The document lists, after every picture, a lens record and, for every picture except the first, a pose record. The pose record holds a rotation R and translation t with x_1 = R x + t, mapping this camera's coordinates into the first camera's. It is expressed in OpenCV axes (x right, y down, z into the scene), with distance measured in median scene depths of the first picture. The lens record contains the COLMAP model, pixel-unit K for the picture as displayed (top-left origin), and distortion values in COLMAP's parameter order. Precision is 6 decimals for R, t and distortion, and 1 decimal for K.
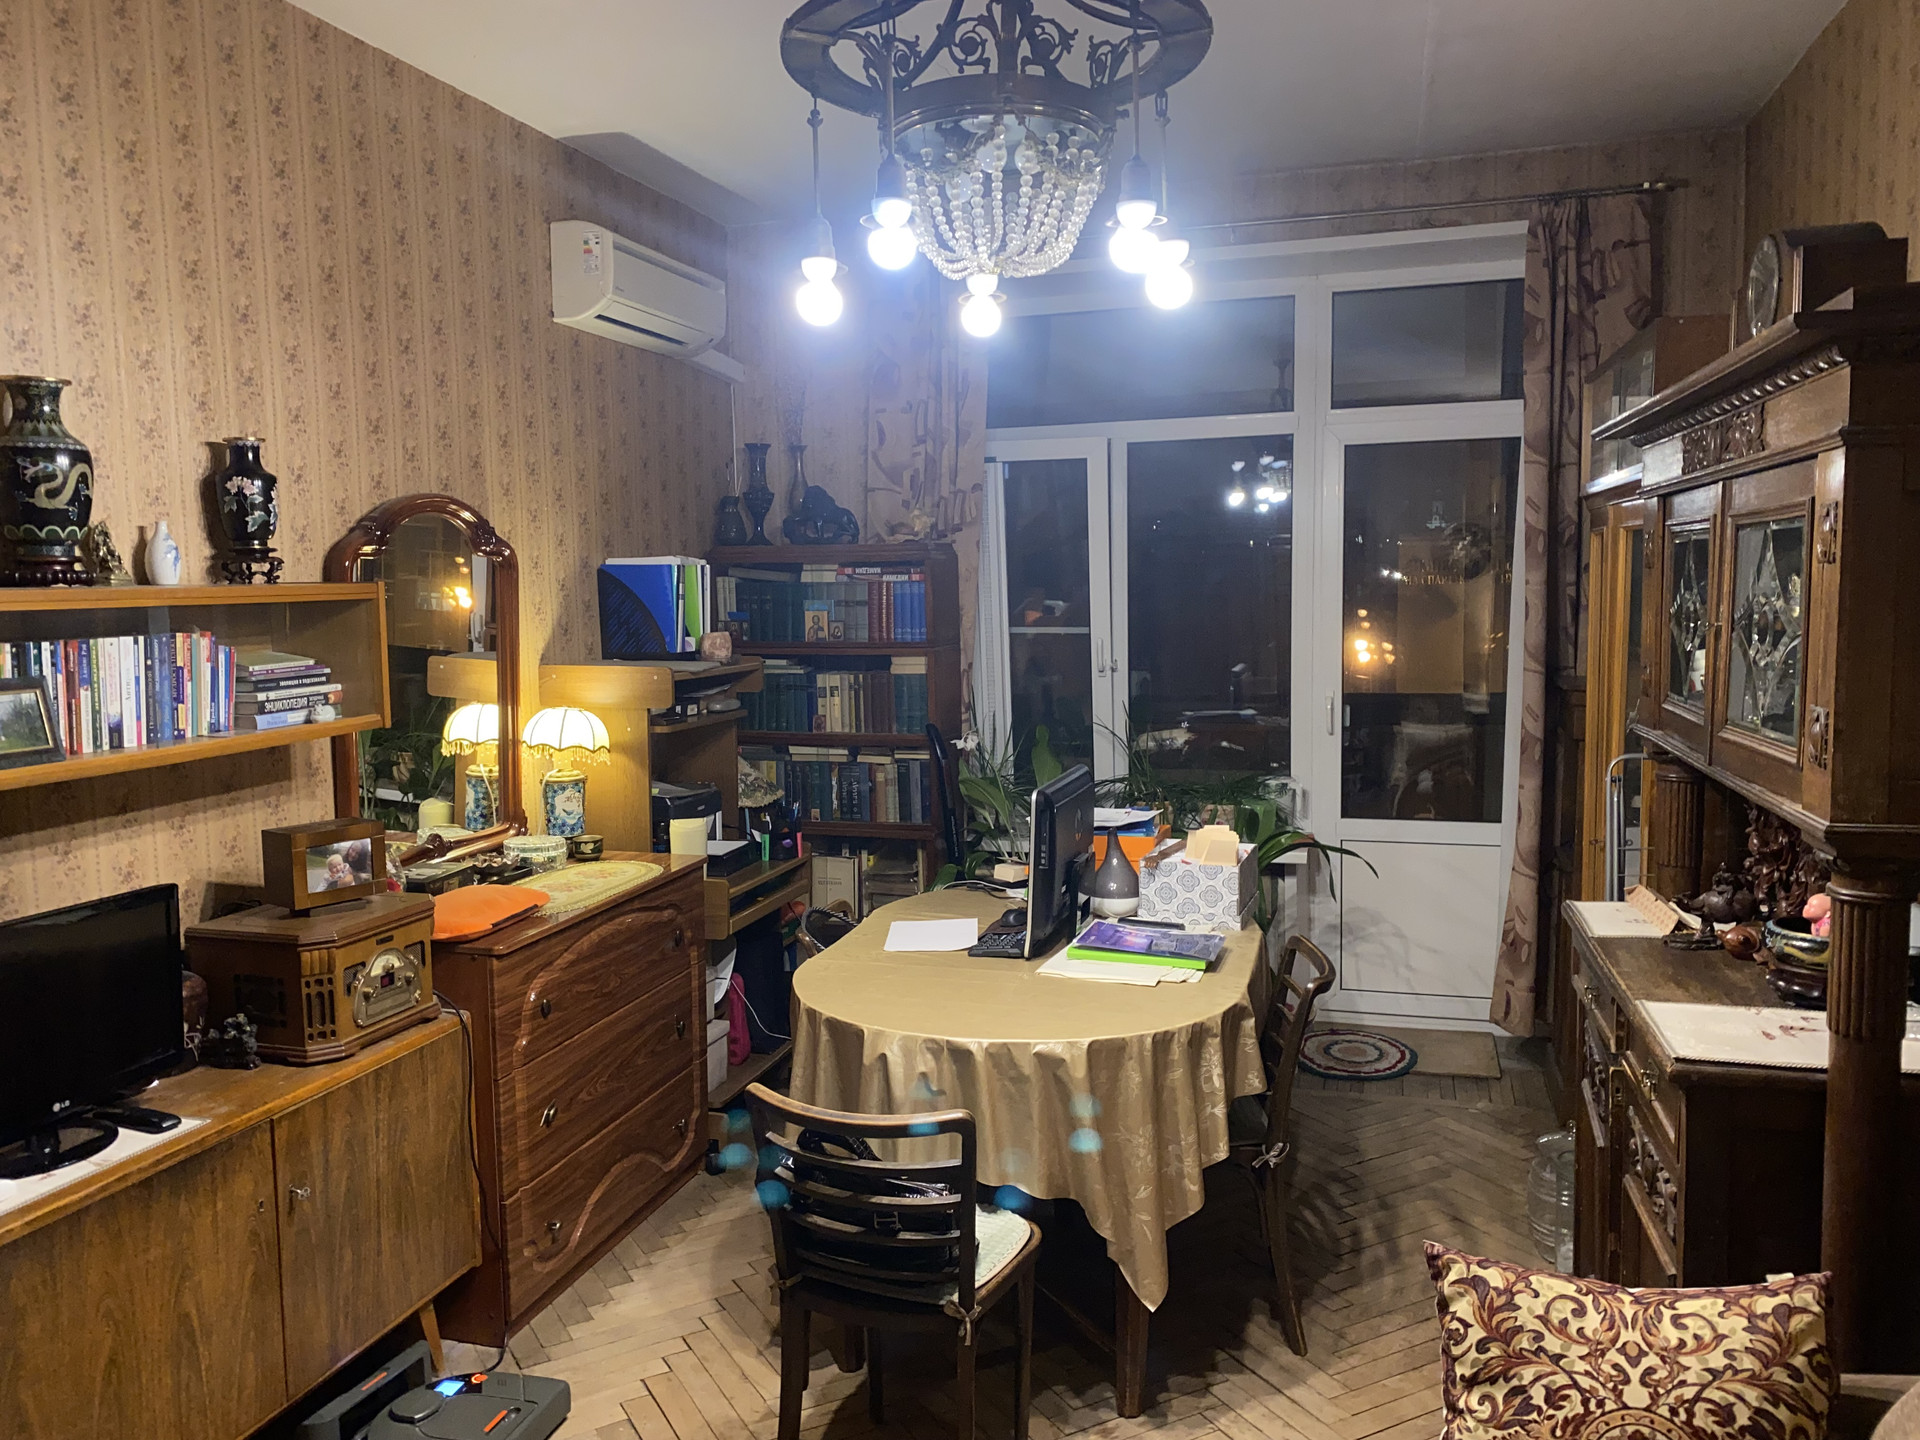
lens RADIAL K [[1456.9, 0, 960.0], [0, 1456.9, 720.0], [0, 0, 1]] dist [0.049649, -0.066509]
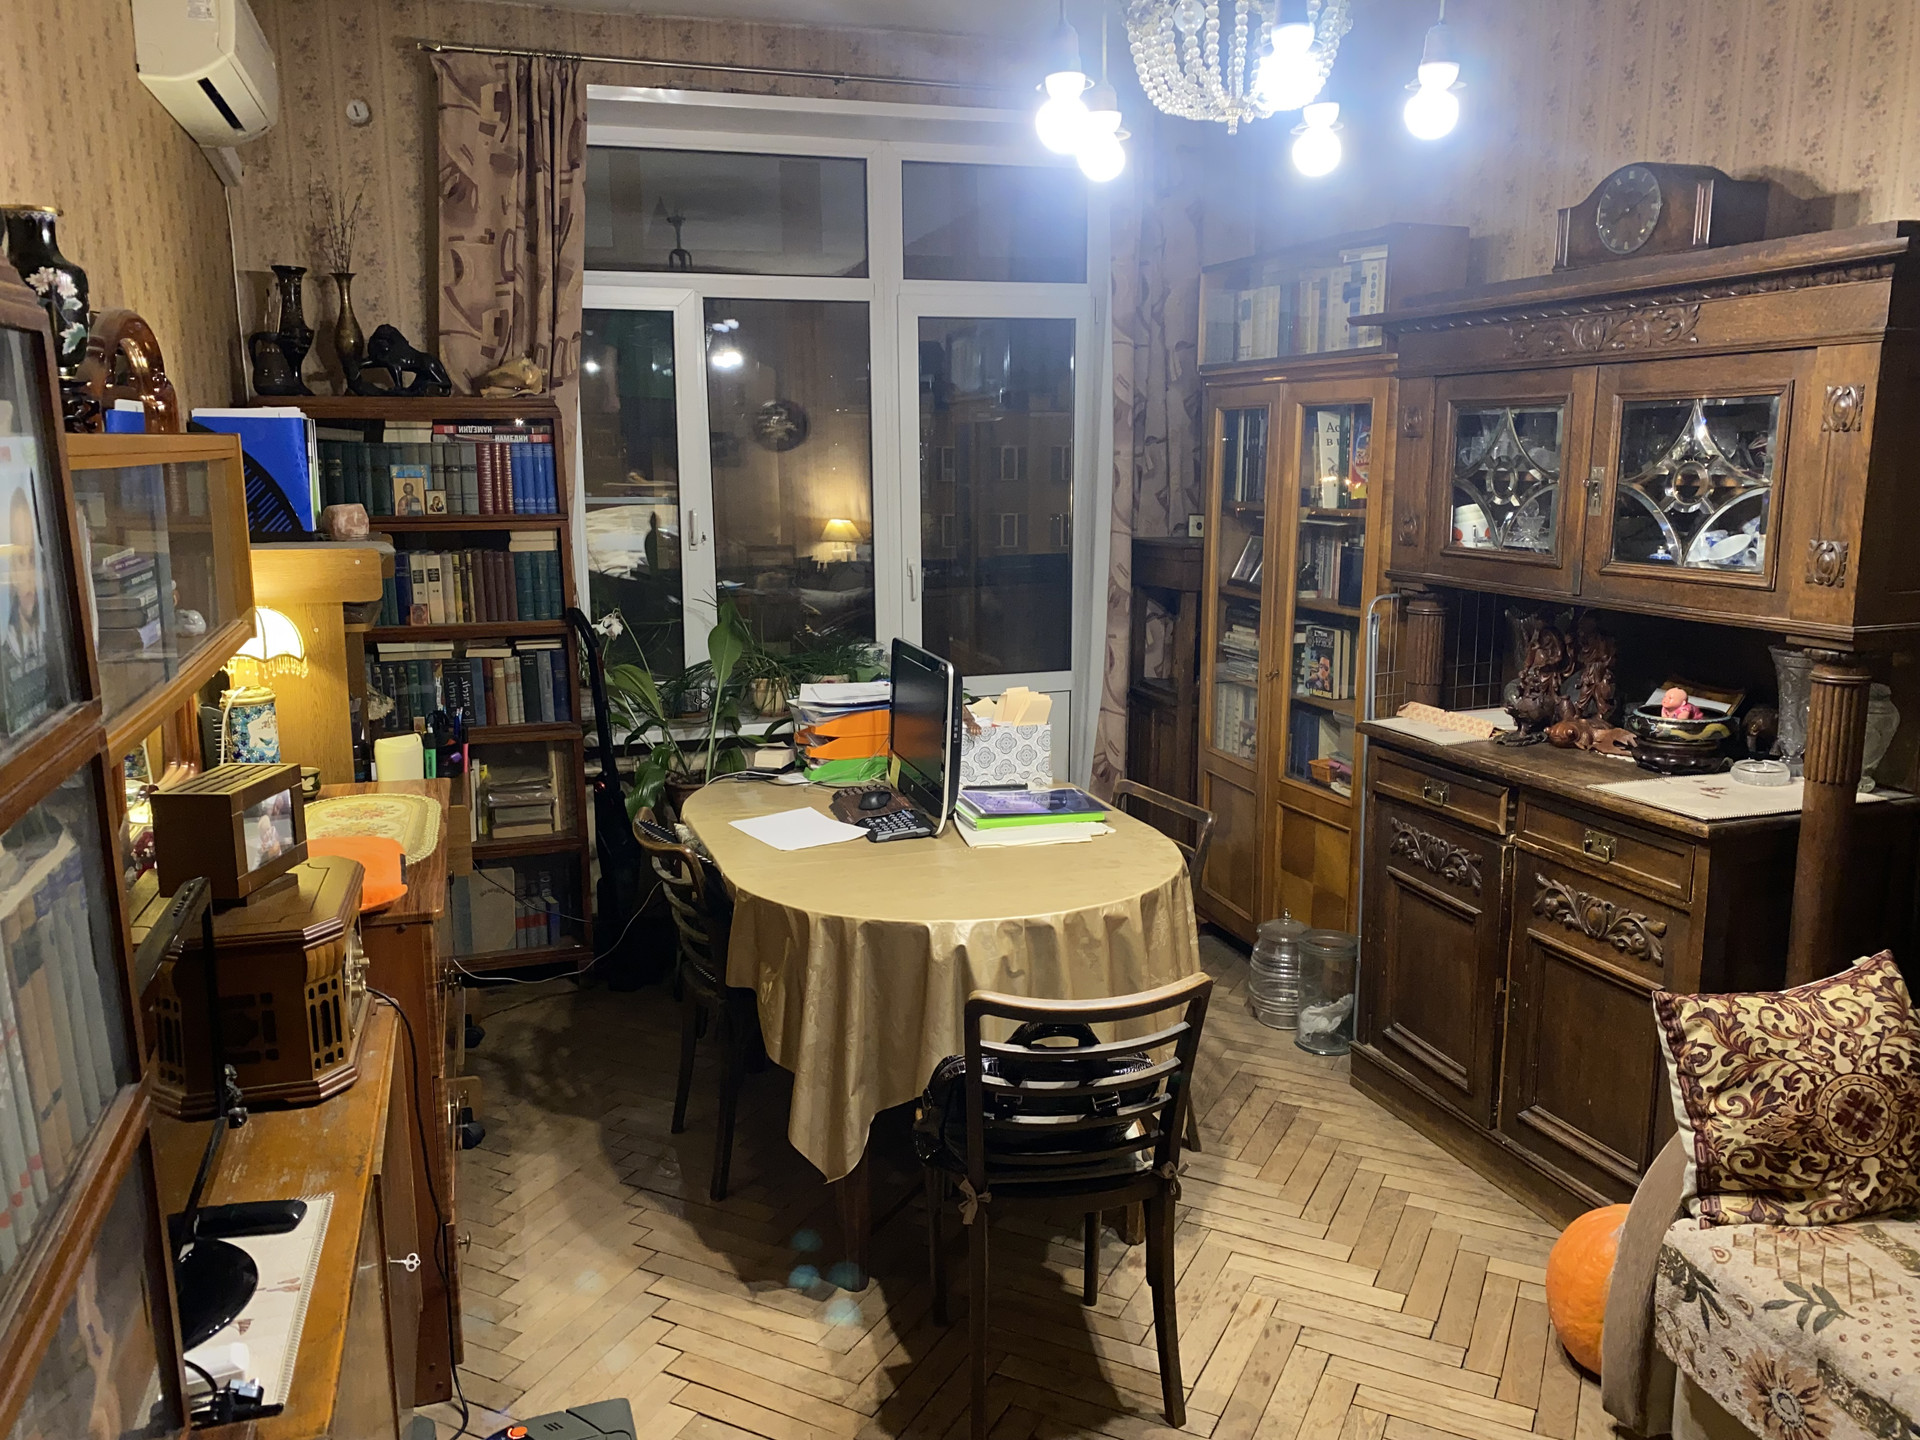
lens RADIAL K [[1456.9, 0, 960.0], [0, 1456.9, 720.0], [0, 0, 1]] dist [0.049649, -0.066509]
pose [[0.828819, -0.094211, 0.551528, -0.564116], [0.047311, 0.993993, 0.098693, -0.010214], [-0.557513, -0.055705, 0.828297, 0.229905]]
